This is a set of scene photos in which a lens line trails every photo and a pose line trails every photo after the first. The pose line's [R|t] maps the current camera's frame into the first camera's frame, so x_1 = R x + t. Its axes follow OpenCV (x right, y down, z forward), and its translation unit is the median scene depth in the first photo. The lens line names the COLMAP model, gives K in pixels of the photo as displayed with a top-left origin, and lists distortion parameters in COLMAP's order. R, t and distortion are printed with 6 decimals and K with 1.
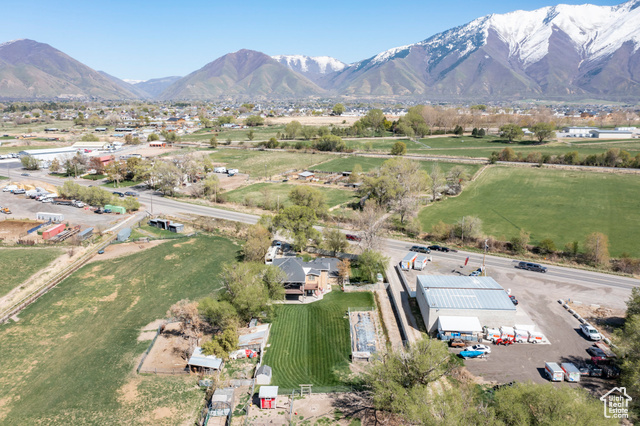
lens RADIAL K [[503.2, 0, 318.5], [0, 503.2, 215.3], [0, 0, 1]] dist [-0.020706, -0.003025]
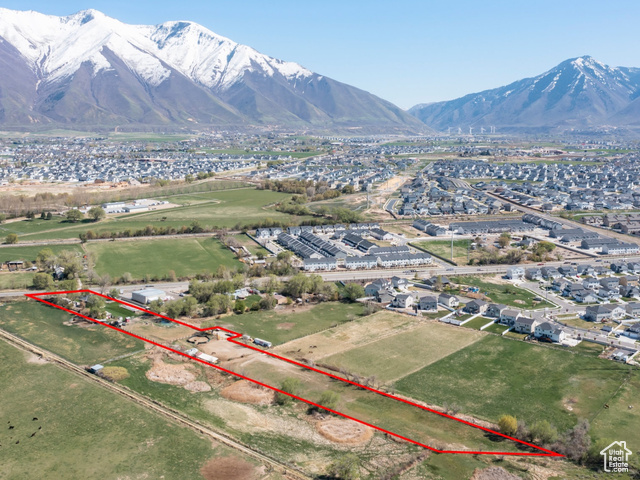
lens RADIAL K [[678.4, 0, 316.6], [0, 678.4, 240.0], [0, 0, 1]] dist [-0.022924, 0.000000]
pose [[0.650114, -0.131464, 0.748377, -0.057411], [0.167767, 0.985447, 0.027370, -0.003289], [-0.741084, 0.107759, 0.662708, -0.071313]]
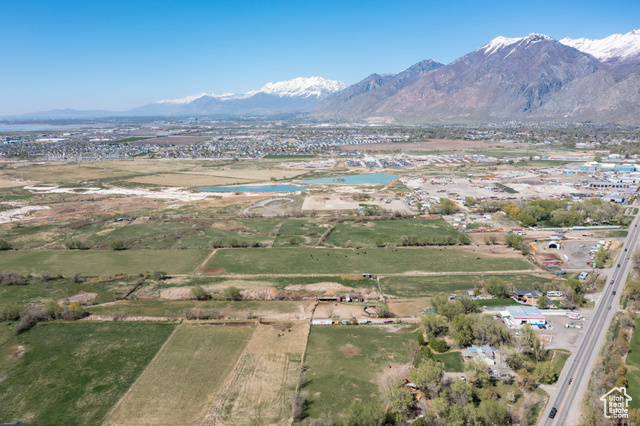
lens RADIAL K [[503.2, 0, 317.3], [0, 503.2, 212.1], [0, 0, 1]] dist [-0.020706, -0.003025]
pose [[-0.016453, 0.187015, -0.982219, 0.072634], [-0.216087, 0.958472, 0.186113, -0.016343], [0.976235, 0.215307, 0.024642, -0.008792]]
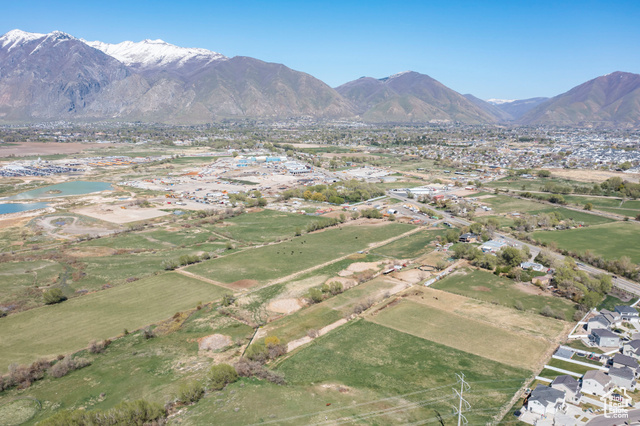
lens RADIAL K [[503.2, 0, 316.6], [0, 503.2, 213.7], [0, 0, 1]] dist [-0.020706, -0.003025]
pose [[0.773245, 0.125915, -0.621480, 0.044603], [-0.148431, 0.988799, 0.015658, 0.001104], [0.616490, 0.080140, 0.783274, -0.088216]]
